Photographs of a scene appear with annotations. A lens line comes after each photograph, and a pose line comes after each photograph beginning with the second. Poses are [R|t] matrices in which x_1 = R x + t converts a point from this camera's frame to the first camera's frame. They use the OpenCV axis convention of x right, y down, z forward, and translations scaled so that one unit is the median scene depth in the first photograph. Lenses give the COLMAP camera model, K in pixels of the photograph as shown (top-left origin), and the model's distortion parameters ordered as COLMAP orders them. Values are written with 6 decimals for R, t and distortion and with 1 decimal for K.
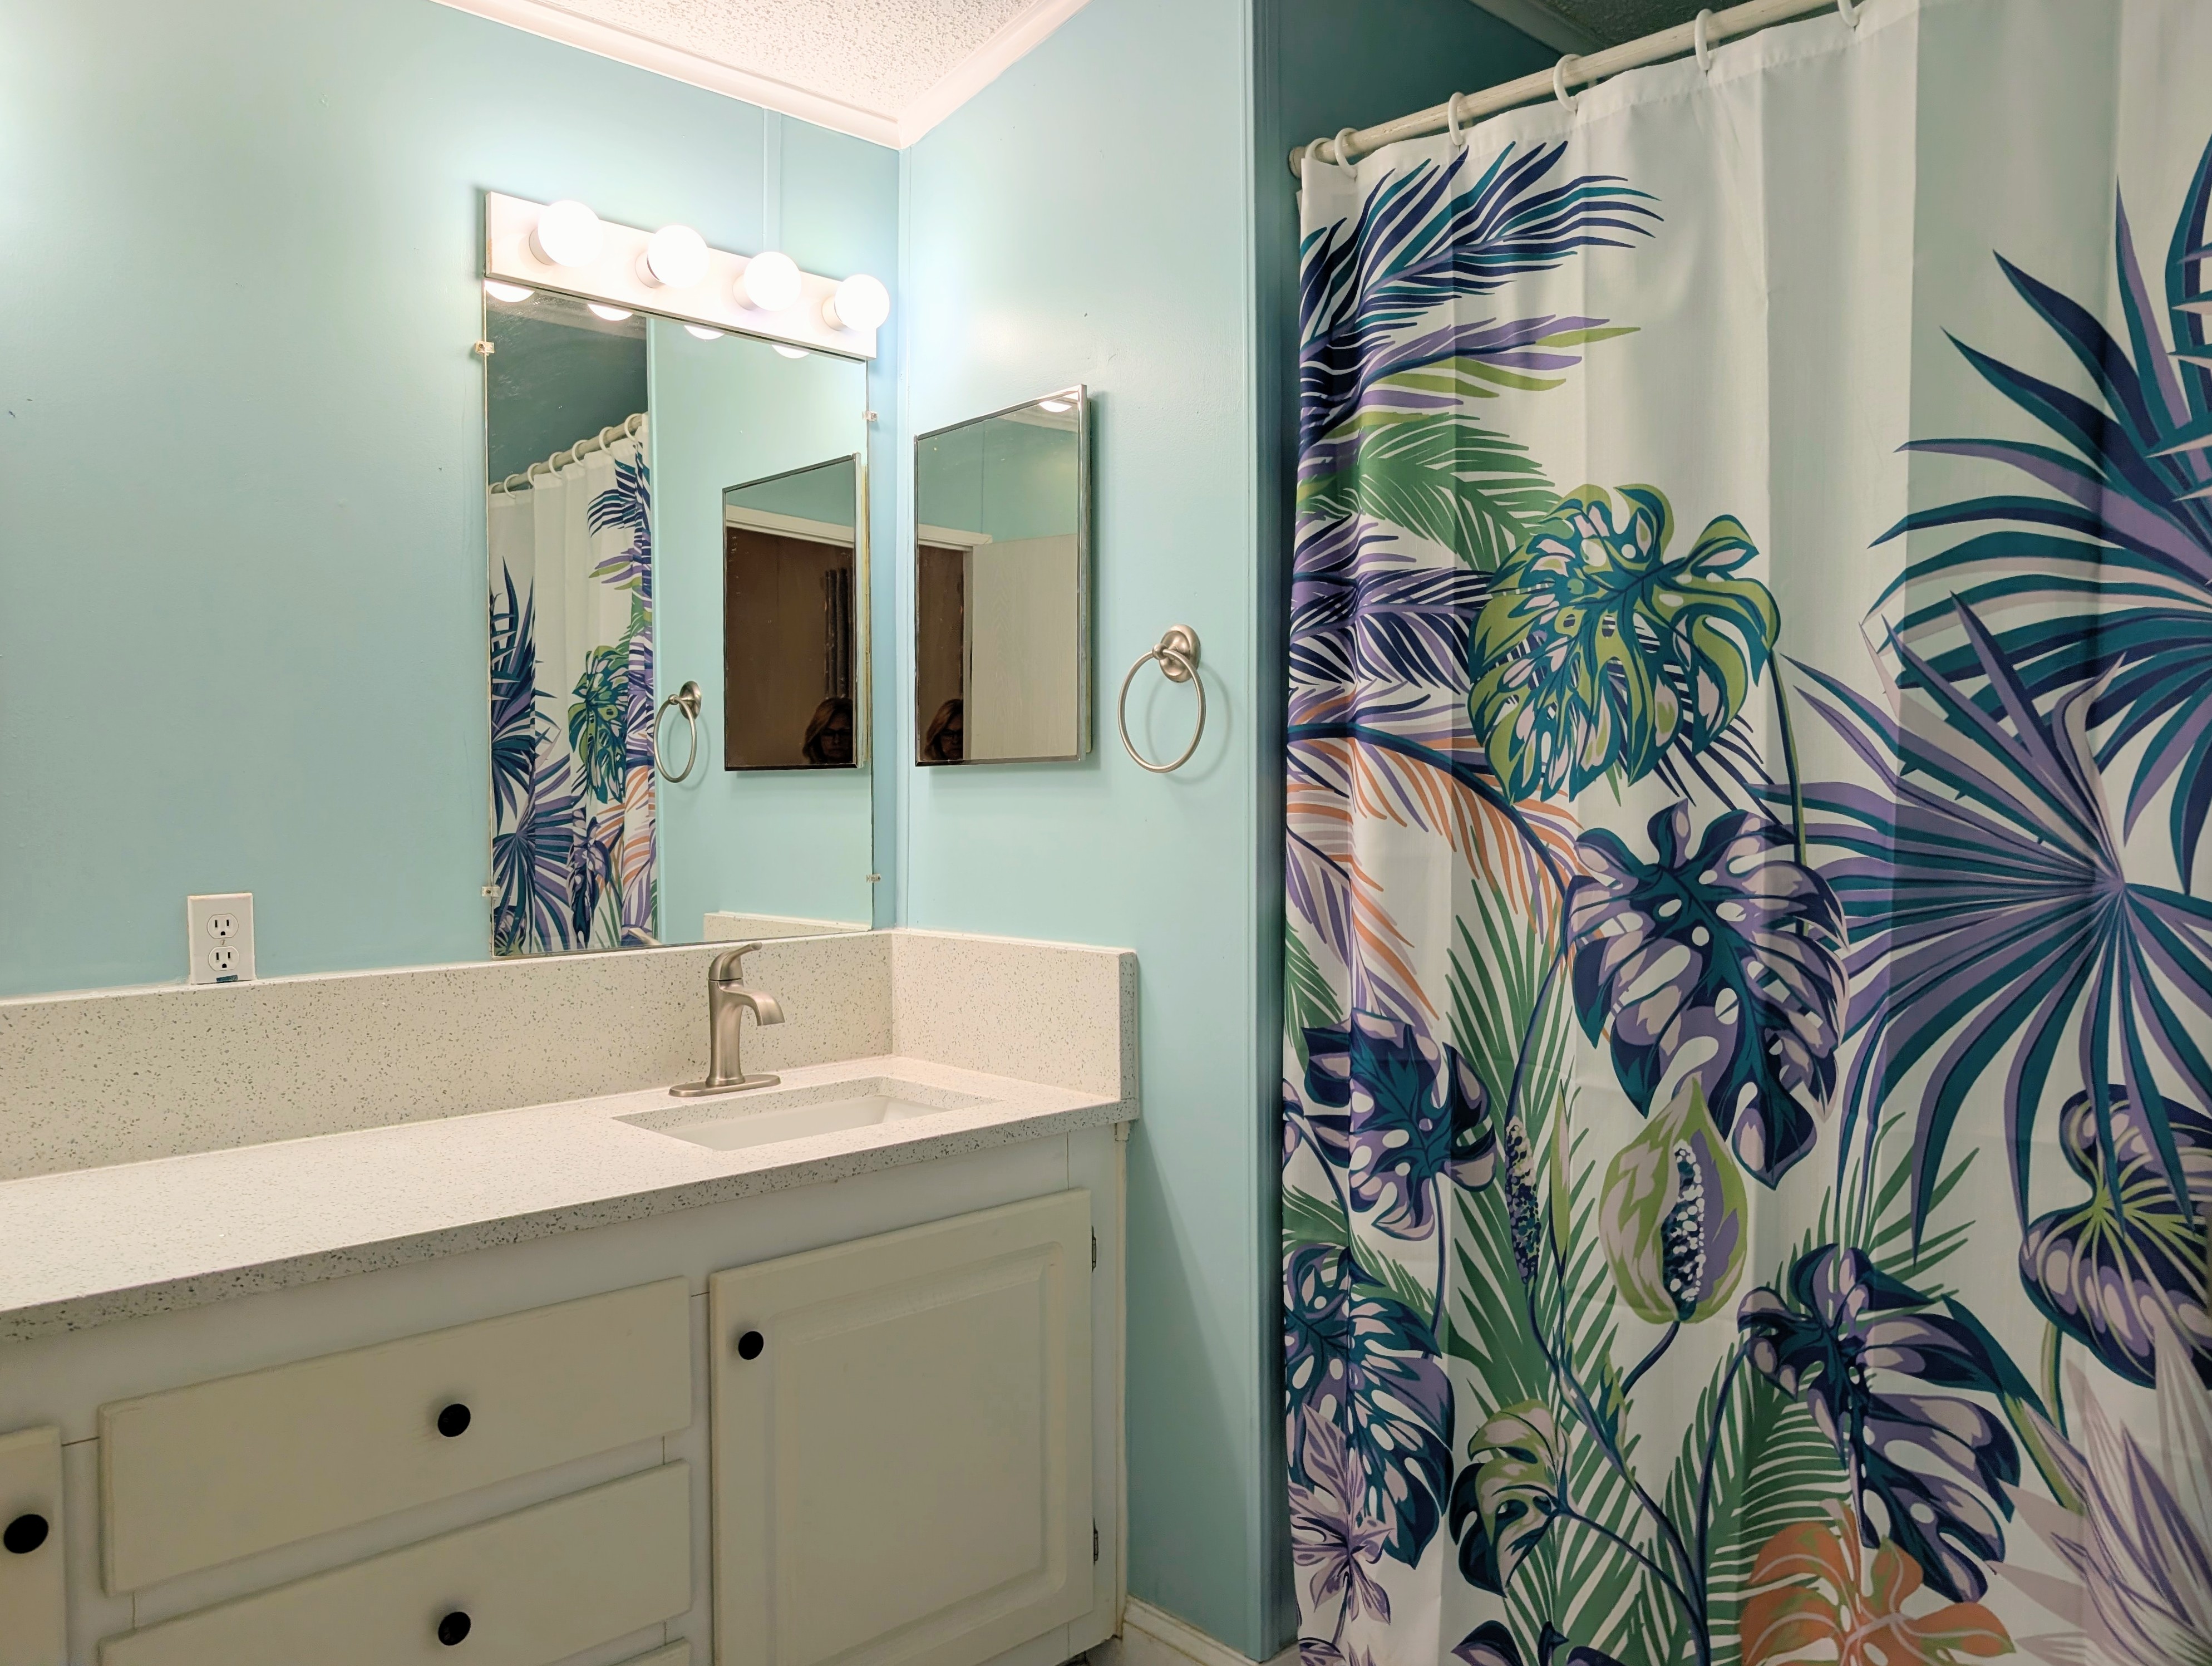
lens RADIAL K [[1583.4, 0, 1101.2], [0, 1583.4, 844.4], [0, 0, 1]] dist [0.004248, -0.003703]
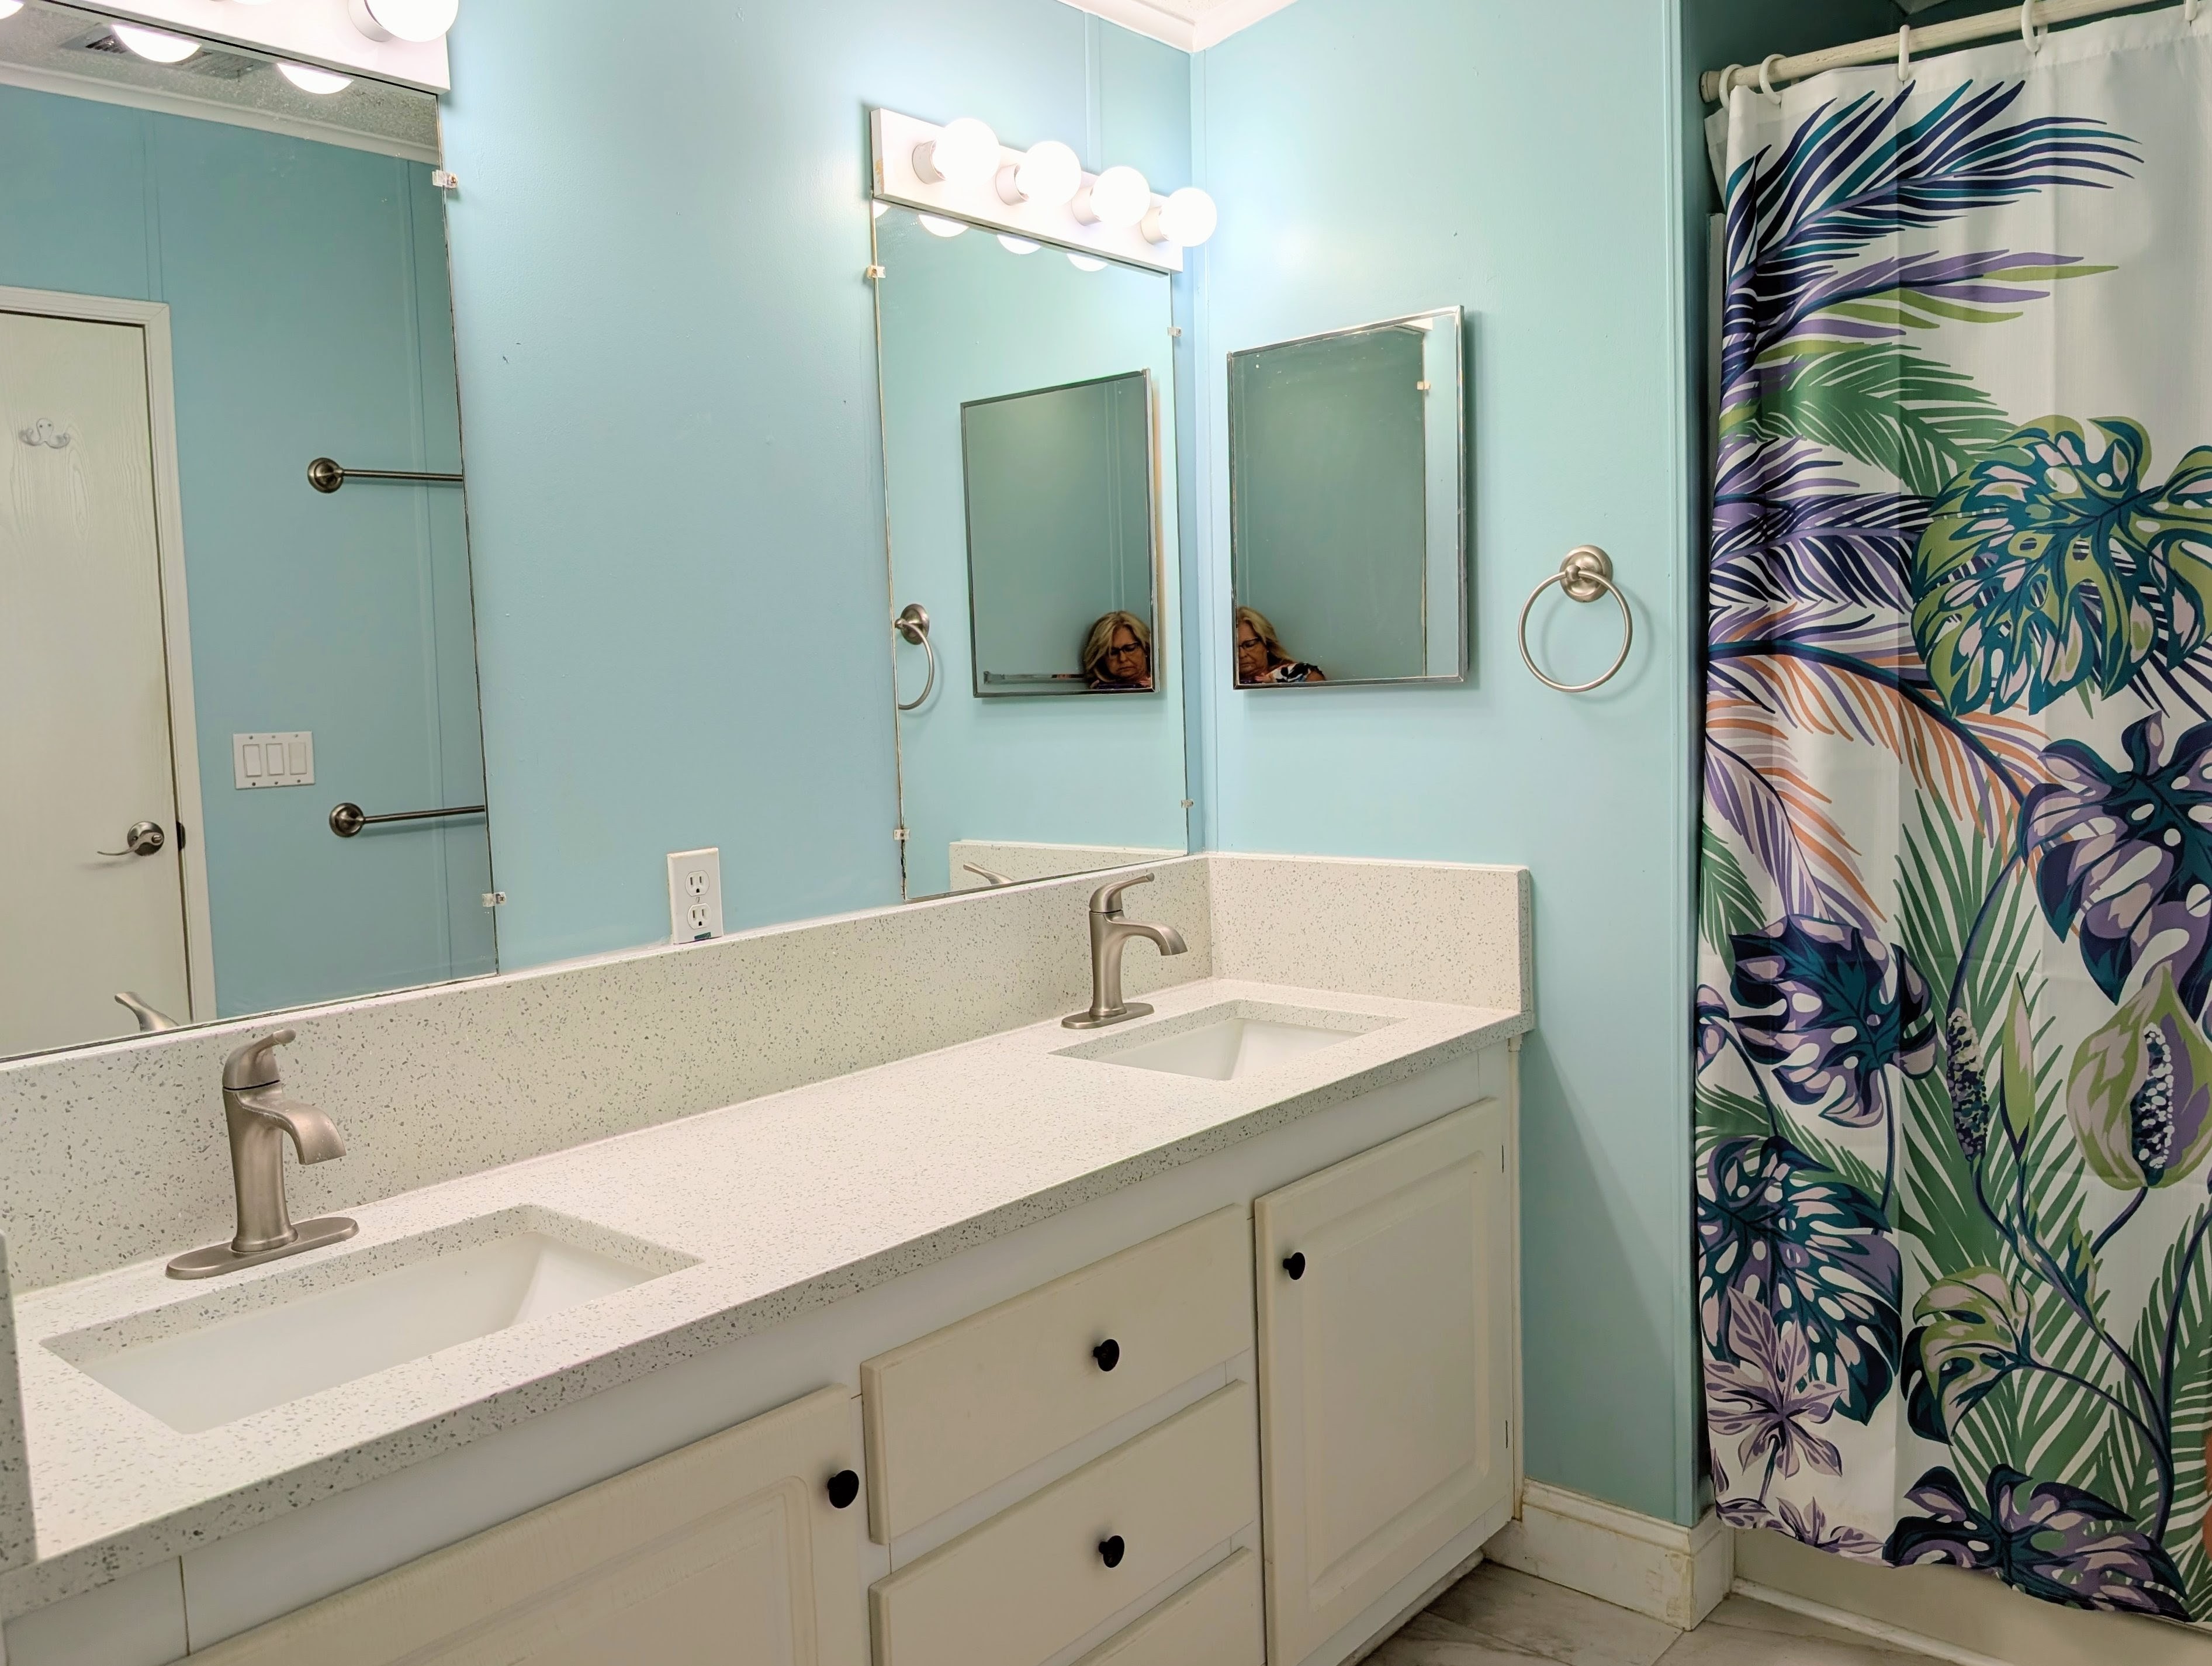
lens RADIAL K [[1661.7, 0, 1122.6], [0, 1661.7, 835.5], [0, 0, 1]] dist [-0.003787, 0.000603]
pose [[0.993429, -0.040007, 0.107234, -0.404916], [0.033283, 0.997409, 0.063775, -0.034865], [-0.109508, -0.059786, 0.992186, -0.045280]]
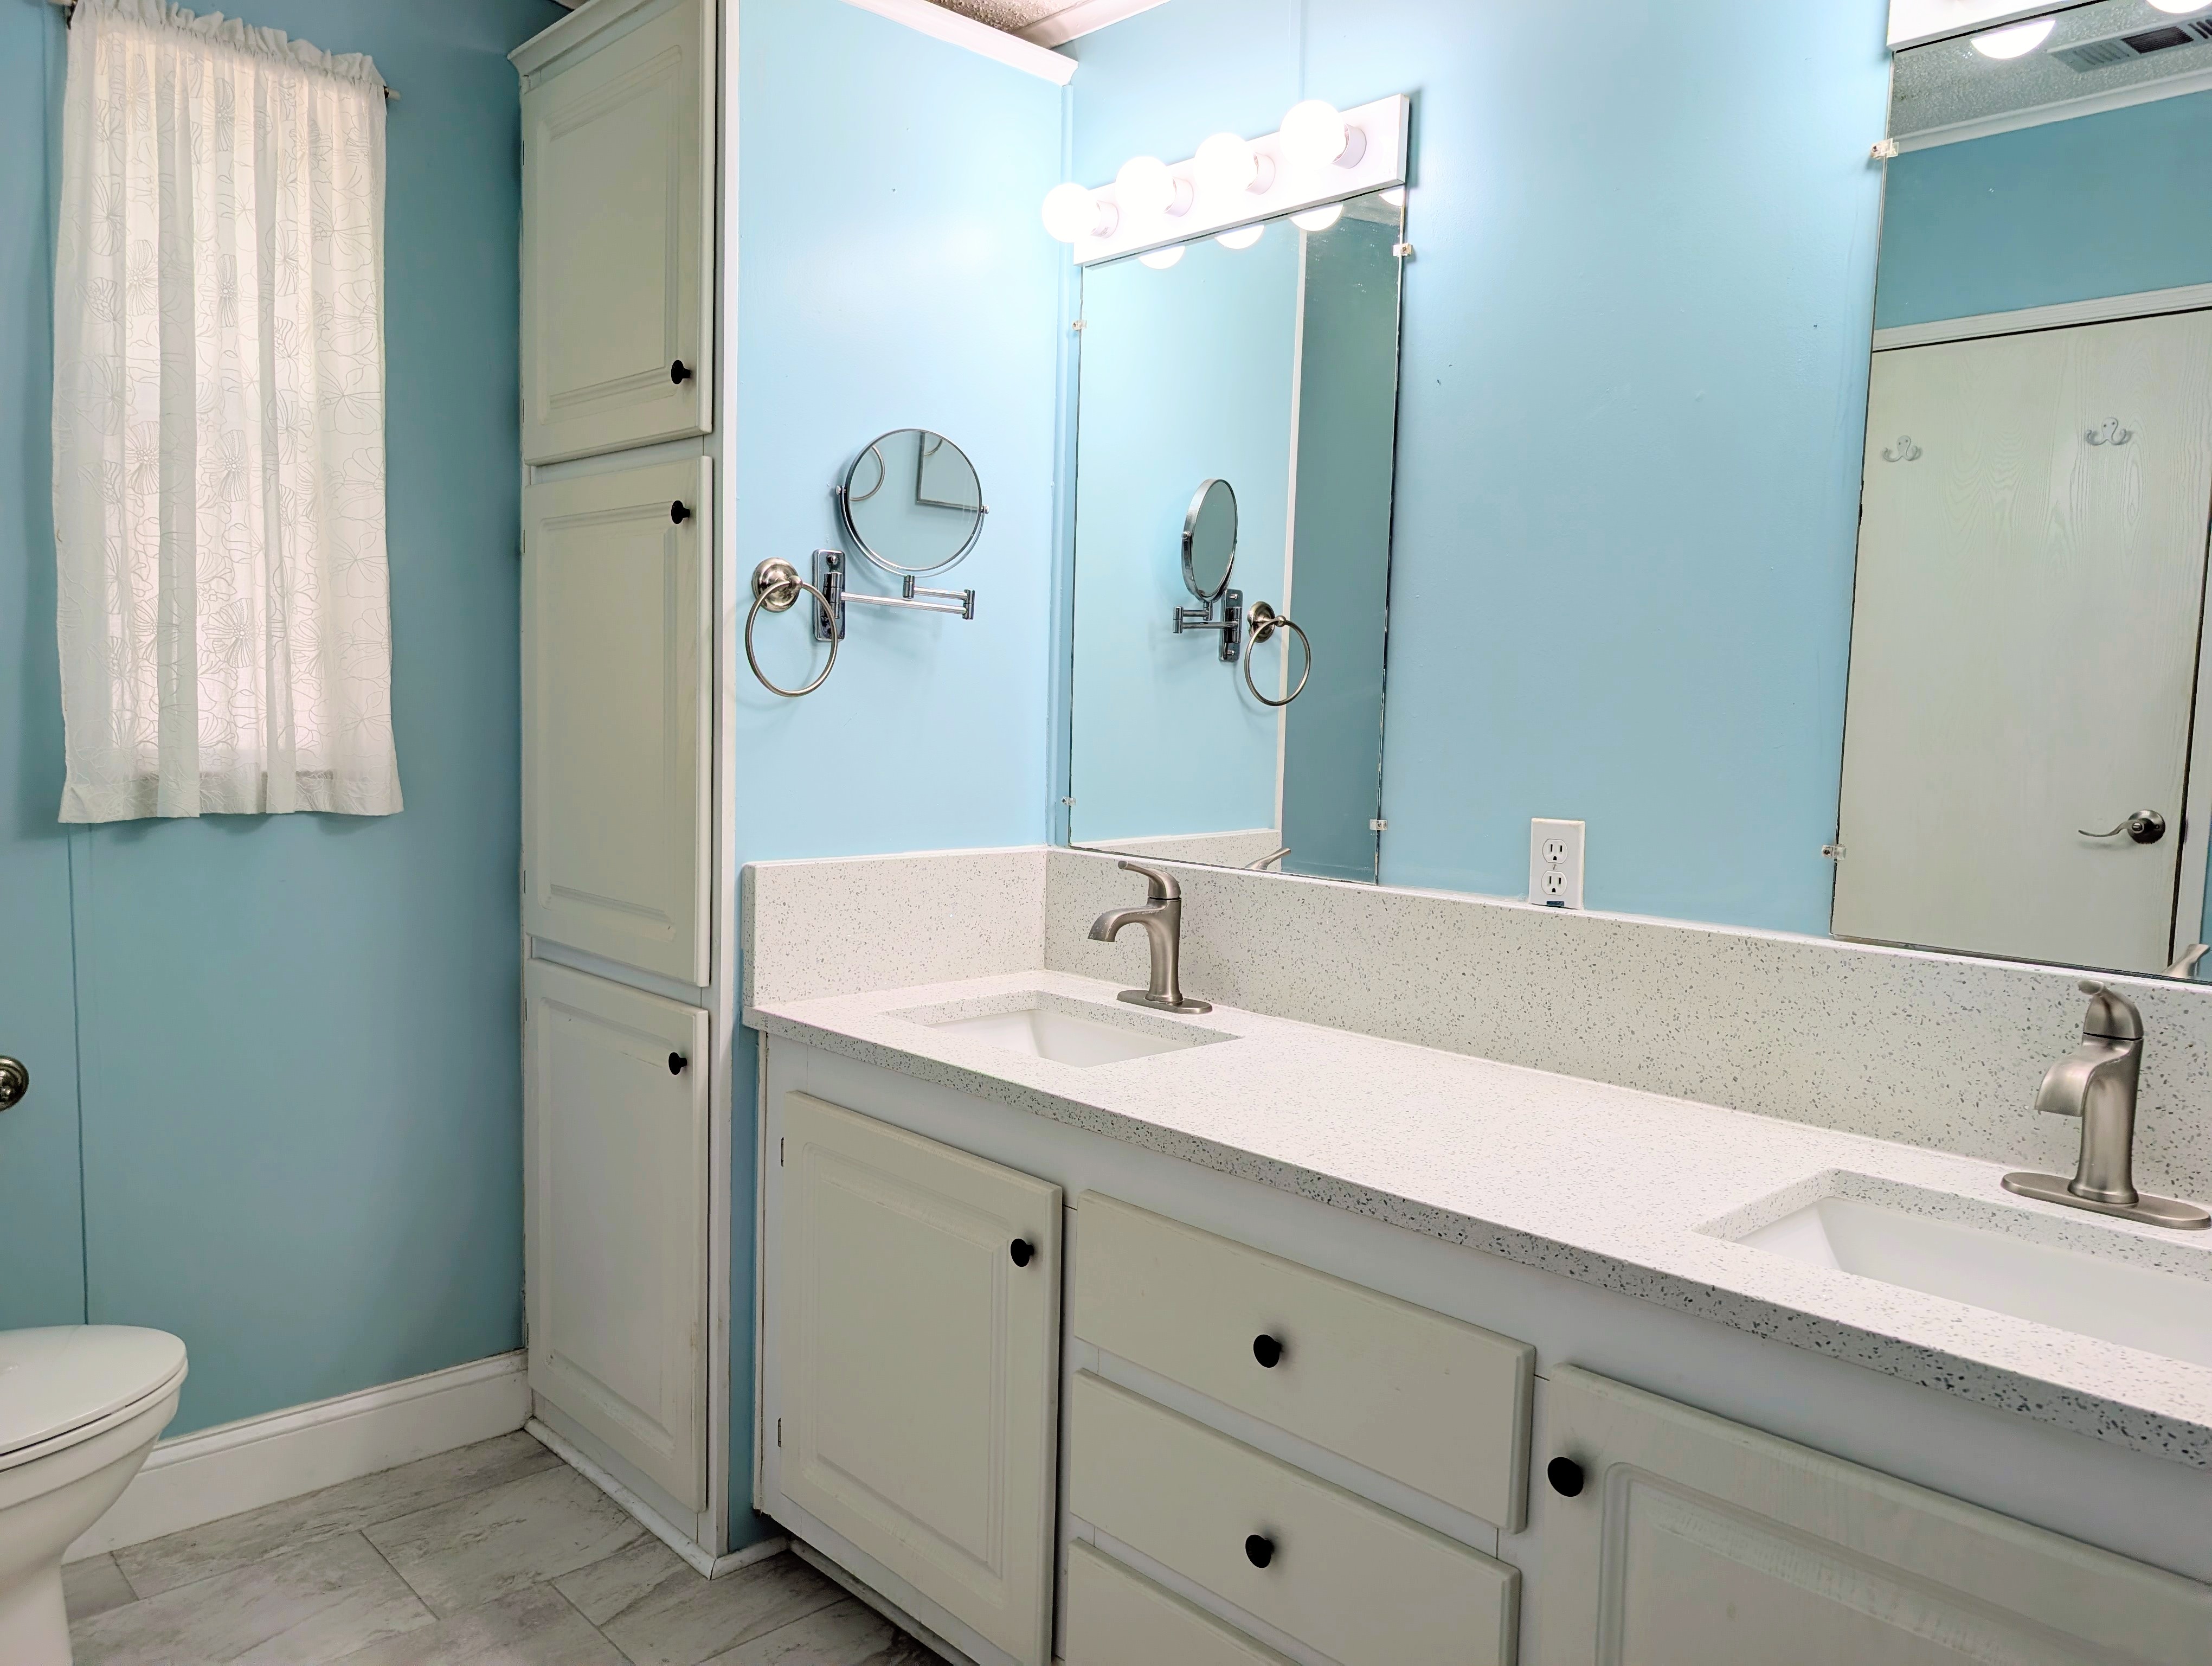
lens RADIAL K [[1583.4, 0, 1112.6], [0, 1583.4, 825.8], [0, 0, 1]] dist [0.004248, -0.003703]
pose [[0.022534, 0.085764, -0.996061, 0.445068], [-0.054600, 0.994932, 0.084432, -0.034473], [0.998254, 0.052483, 0.027103, 0.695347]]
